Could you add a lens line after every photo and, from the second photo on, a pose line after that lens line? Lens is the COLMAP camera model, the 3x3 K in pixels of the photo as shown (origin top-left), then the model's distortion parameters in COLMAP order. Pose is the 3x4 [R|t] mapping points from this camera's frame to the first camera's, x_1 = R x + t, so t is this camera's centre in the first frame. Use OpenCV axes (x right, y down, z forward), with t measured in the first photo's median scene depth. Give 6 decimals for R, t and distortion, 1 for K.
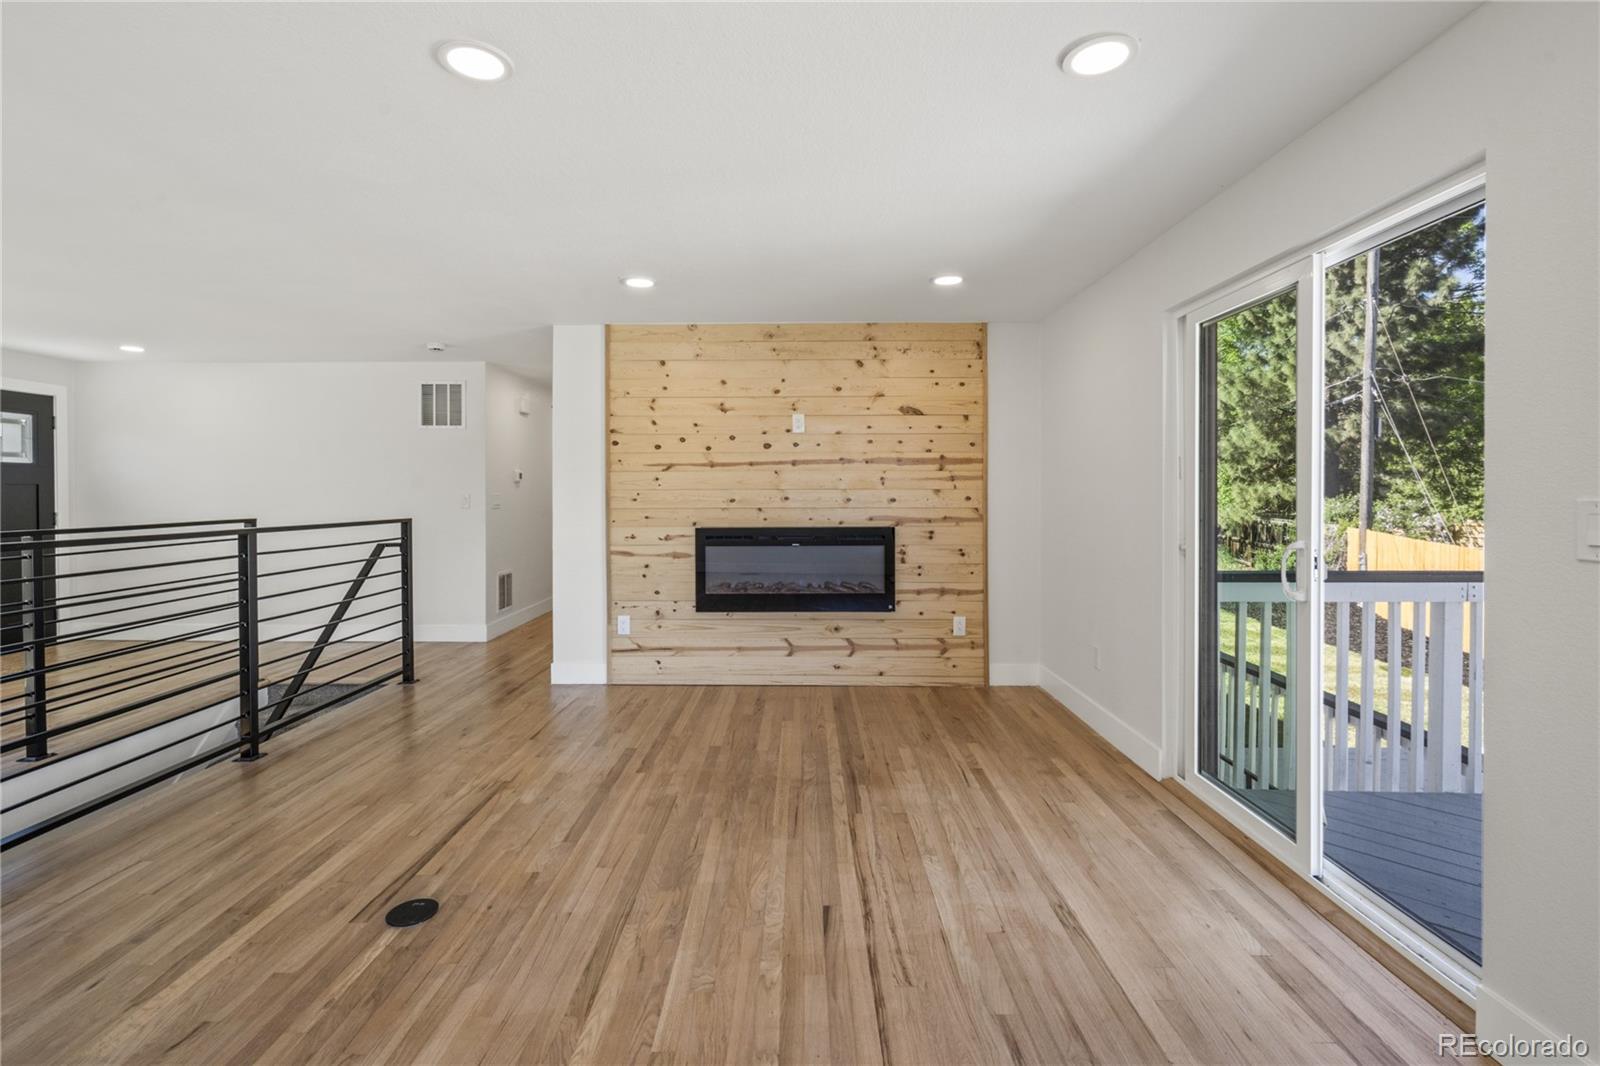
lens RADIAL K [[735.6, 0, 793.4], [0, 735.6, 502.2], [0, 0, 1]] dist [-0.007757, 0.002506]
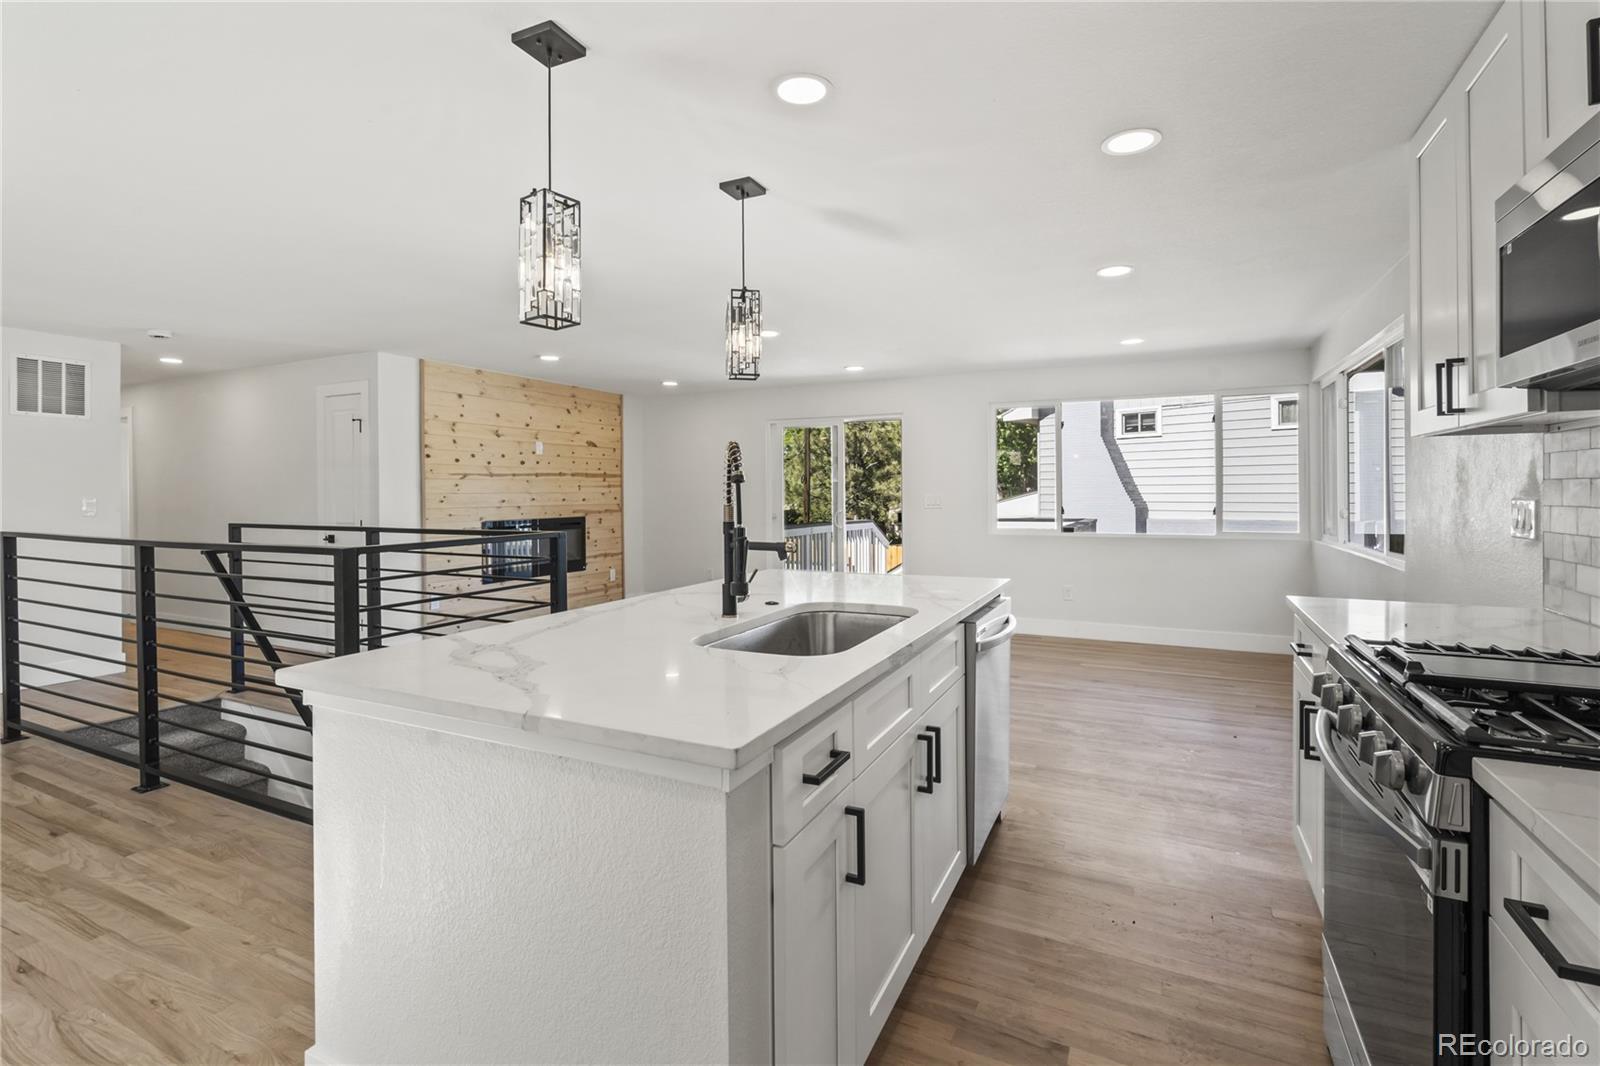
lens RADIAL K [[735.6, 0, 795.0], [0, 735.6, 504.4], [0, 0, 1]] dist [-0.007757, 0.002506]
pose [[0.440098, -0.015155, 0.897822, -1.083956], [0.012928, 0.999861, 0.010541, -0.003538], [-0.897857, 0.006968, 0.440232, -0.102493]]
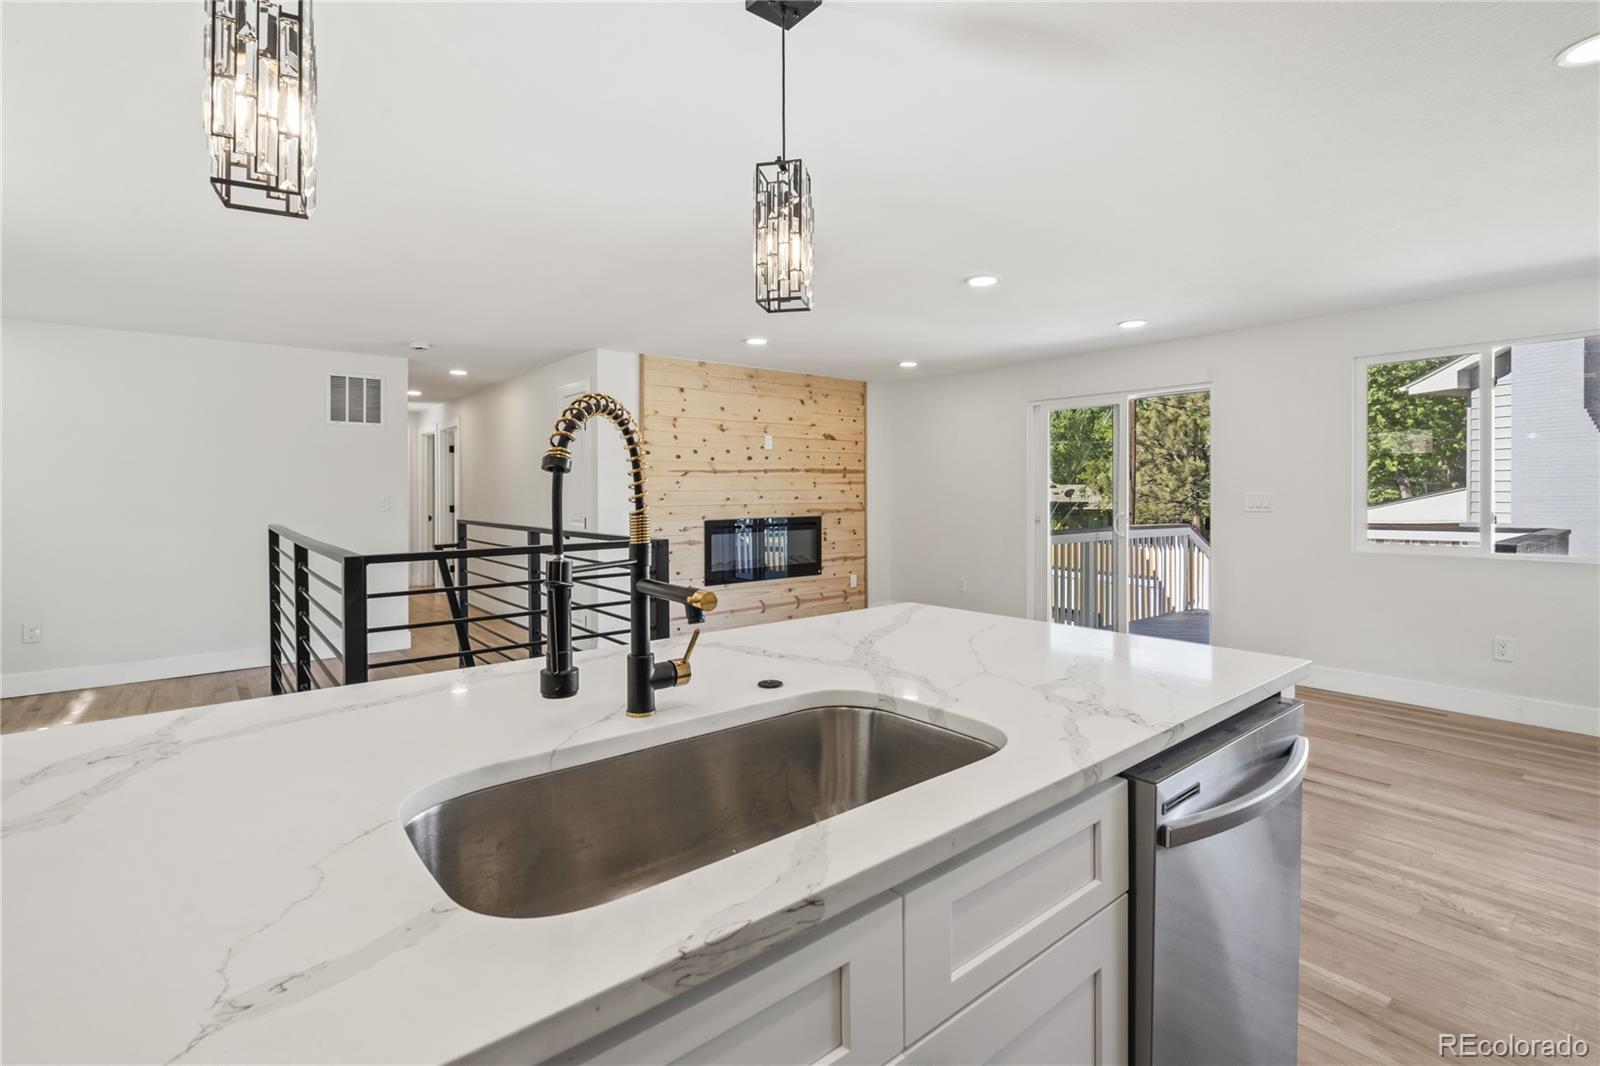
lens RADIAL K [[735.6, 0, 795.8], [0, 735.6, 505.2], [0, 0, 1]] dist [-0.007757, 0.002506]
pose [[0.774294, -0.014354, 0.632663, -0.821899], [0.010071, 0.999896, 0.010361, -0.003649], [-0.632746, -0.001650, 0.774358, -0.095517]]
